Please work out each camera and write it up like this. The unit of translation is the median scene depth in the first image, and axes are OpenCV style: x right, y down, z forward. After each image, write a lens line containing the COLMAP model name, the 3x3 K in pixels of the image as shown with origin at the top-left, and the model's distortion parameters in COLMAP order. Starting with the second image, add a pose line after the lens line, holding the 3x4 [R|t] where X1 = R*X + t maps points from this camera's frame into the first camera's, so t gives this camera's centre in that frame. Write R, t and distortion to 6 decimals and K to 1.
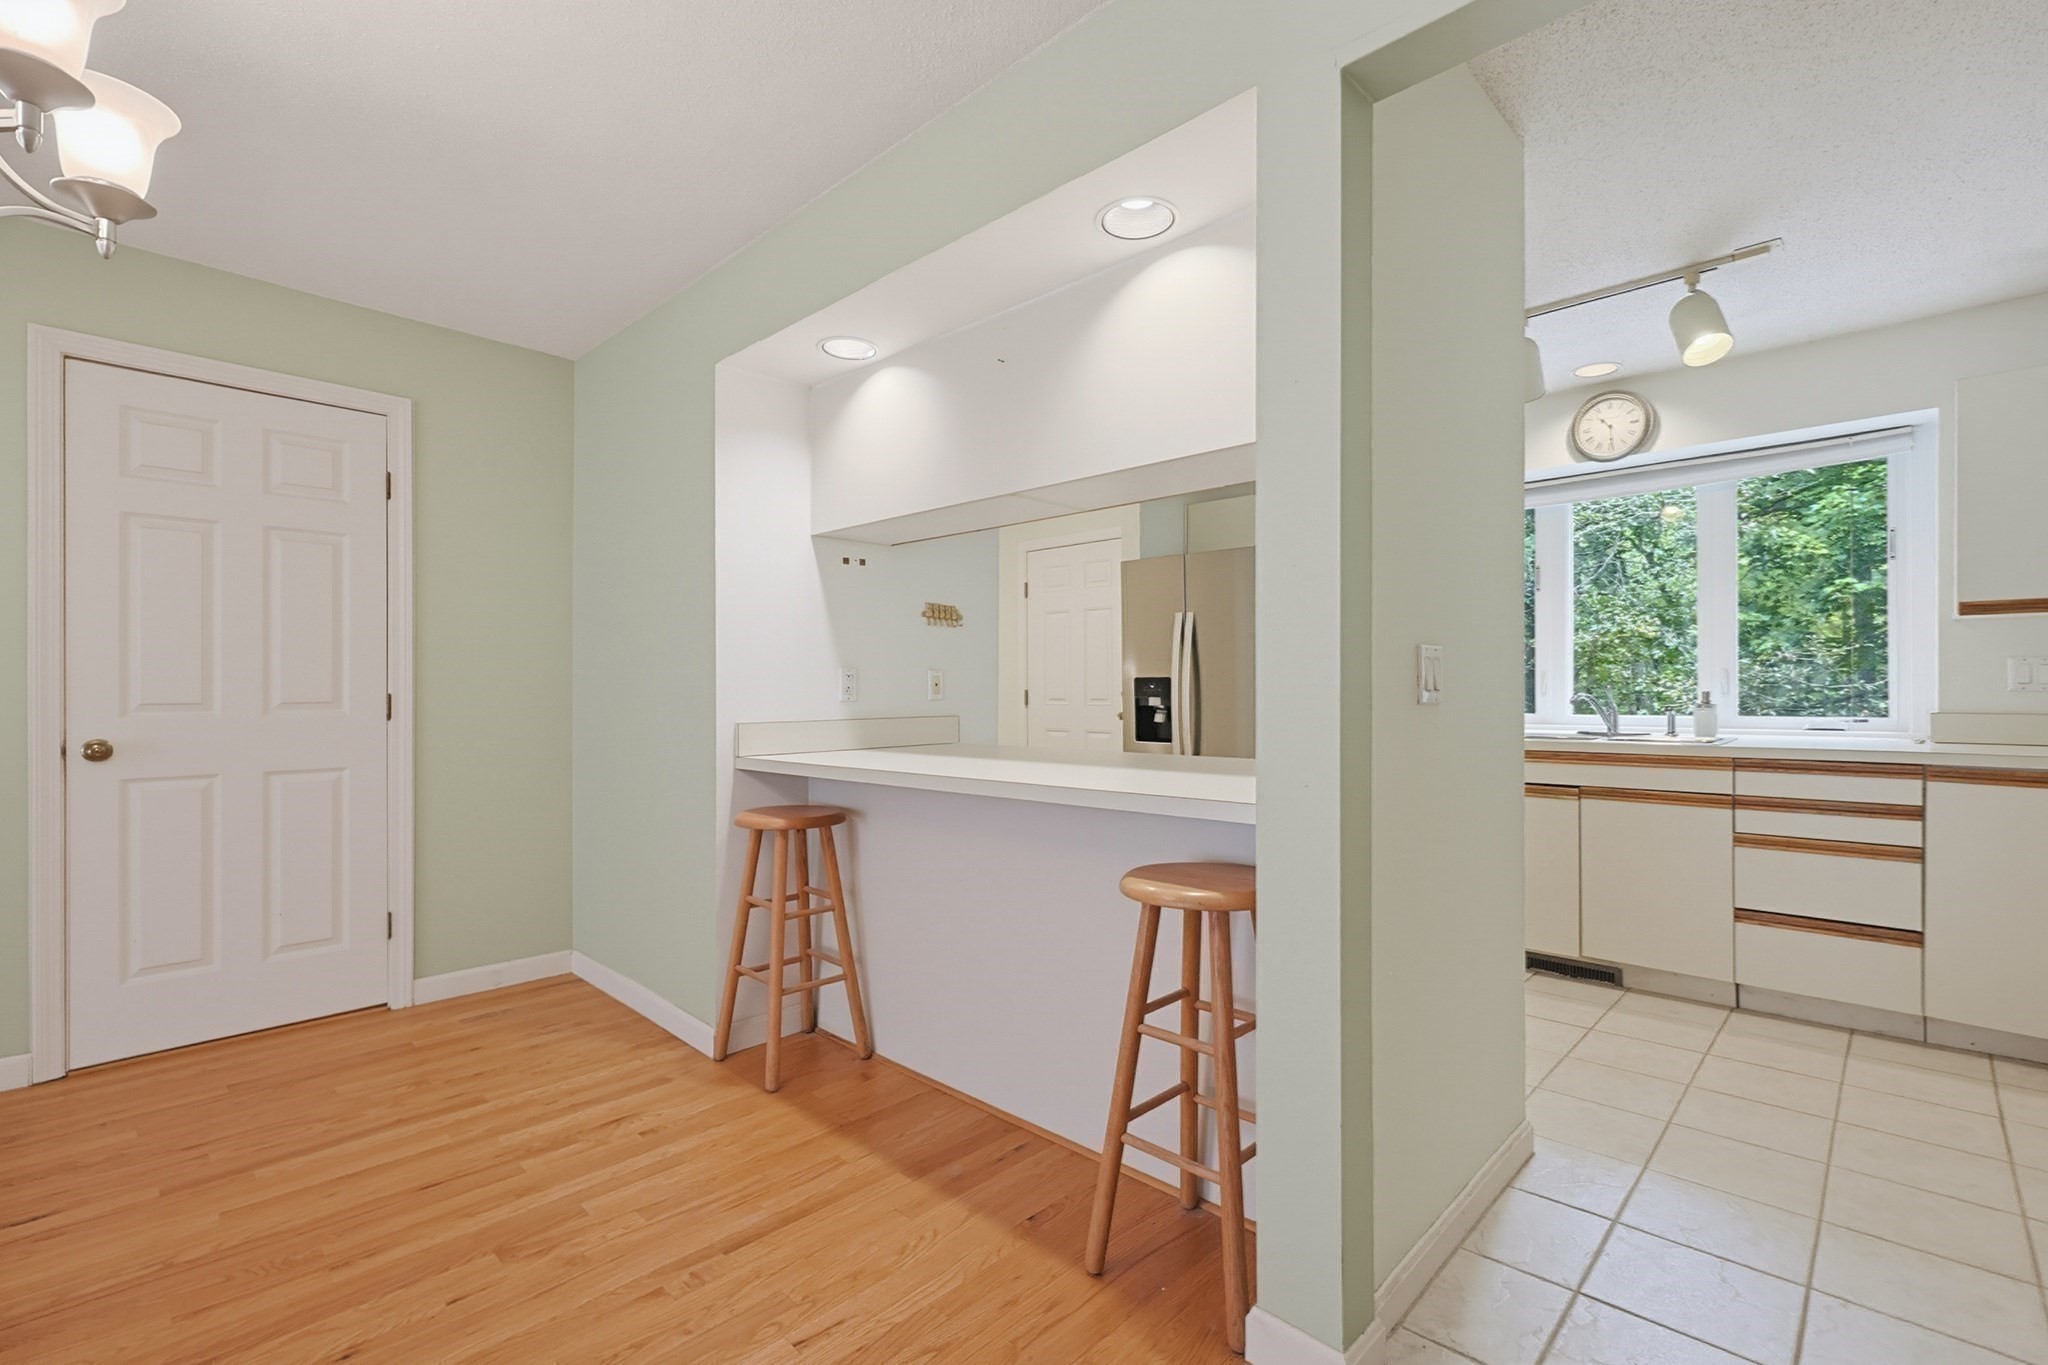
lens RADIAL K [[912.6, 0, 1024.9], [0, 912.6, 687.7], [0, 0, 1]] dist [0.000523, 0.000187]
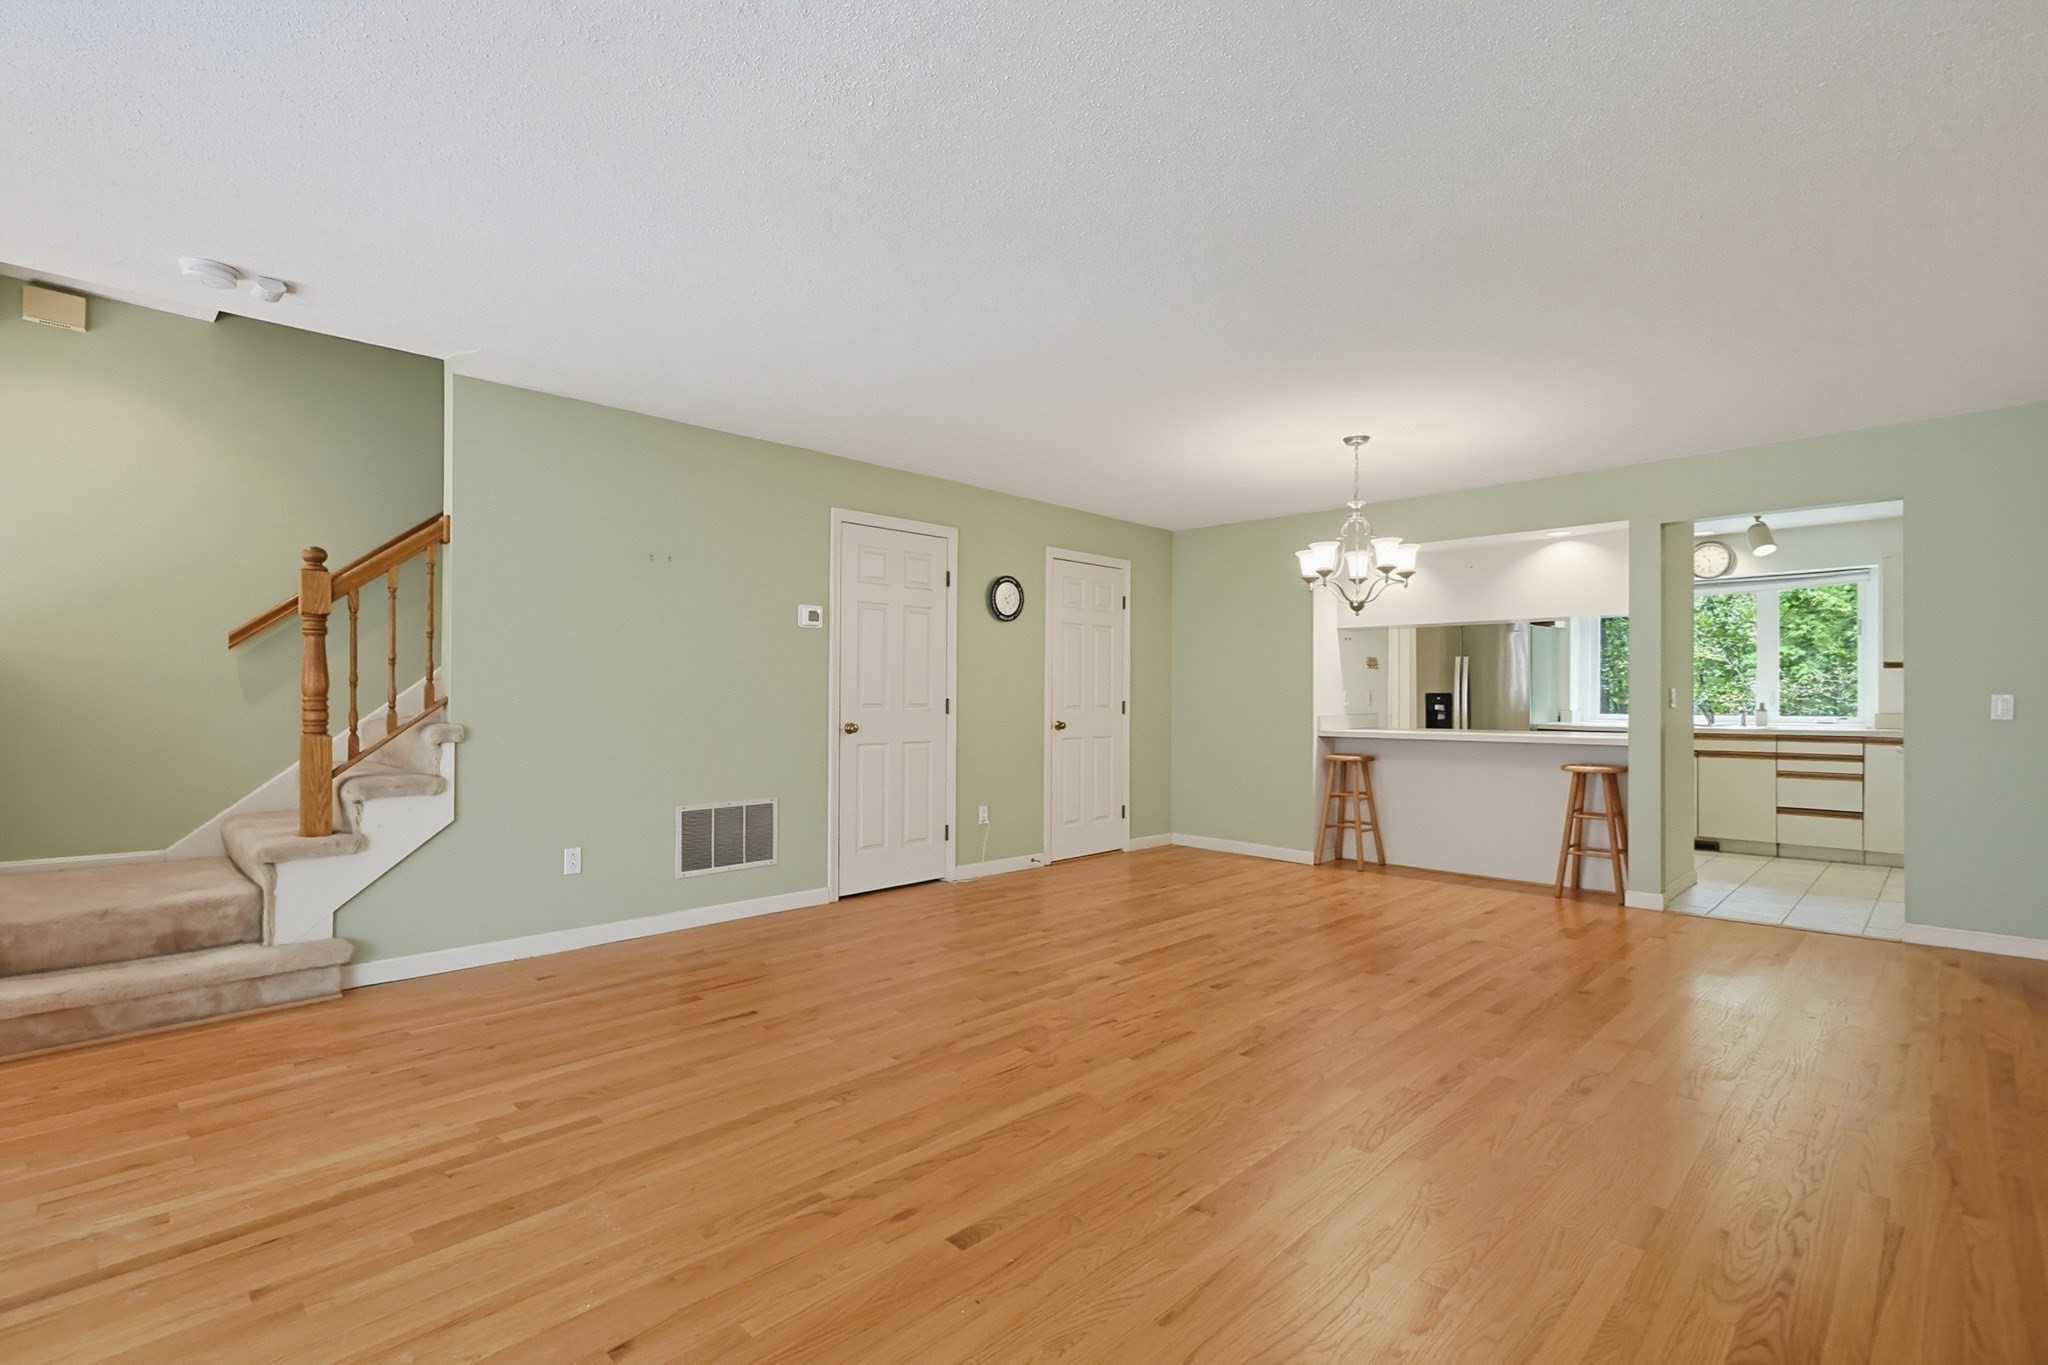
lens RADIAL K [[940.4, 0, 1008.7], [0, 940.4, 694.3], [0, 0, 1]] dist [-0.001940, -0.000720]
pose [[0.999598, 0.003838, -0.028096, -0.923381], [-0.003895, 0.999990, -0.001988, -0.004698], [0.028088, 0.002096, 0.999603, -1.201621]]
